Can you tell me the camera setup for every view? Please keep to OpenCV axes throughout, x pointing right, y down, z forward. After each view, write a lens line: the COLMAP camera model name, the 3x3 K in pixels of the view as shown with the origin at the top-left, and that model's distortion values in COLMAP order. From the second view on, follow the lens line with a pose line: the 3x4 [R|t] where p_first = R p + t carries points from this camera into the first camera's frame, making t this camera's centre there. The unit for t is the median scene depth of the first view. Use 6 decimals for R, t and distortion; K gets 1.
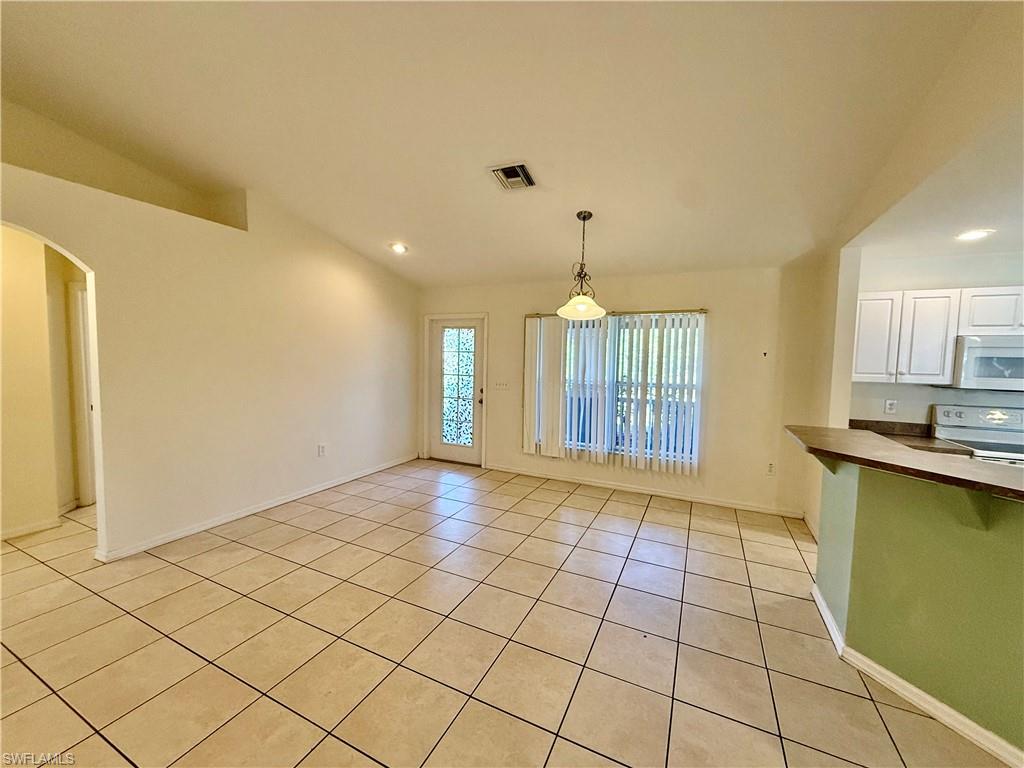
lens RADIAL K [[408.7, 0, 511.4], [0, 408.7, 381.8], [0, 0, 1]] dist [0.003310, 0.000159]
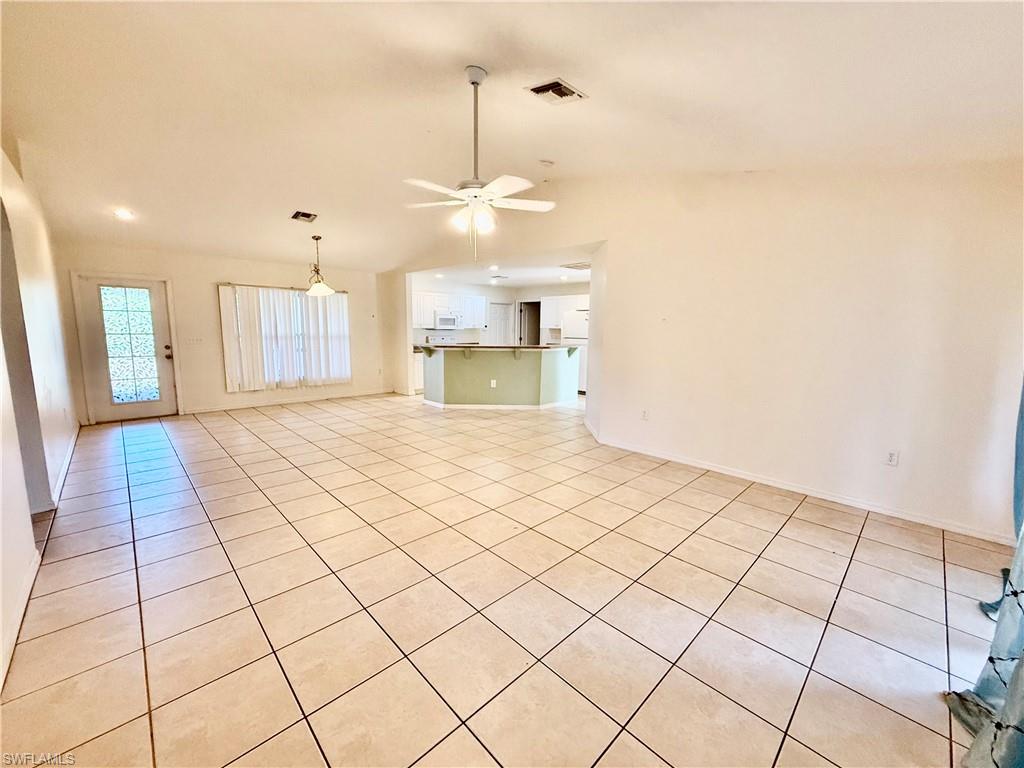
lens RADIAL K [[408.7, 0, 510.5], [0, 408.7, 382.4], [0, 0, 1]] dist [0.003310, 0.000159]
pose [[0.346607, -0.145300, 0.926688, -0.783920], [0.047644, 0.989382, 0.137310, 0.008056], [-0.936800, -0.003441, 0.349849, -0.255437]]
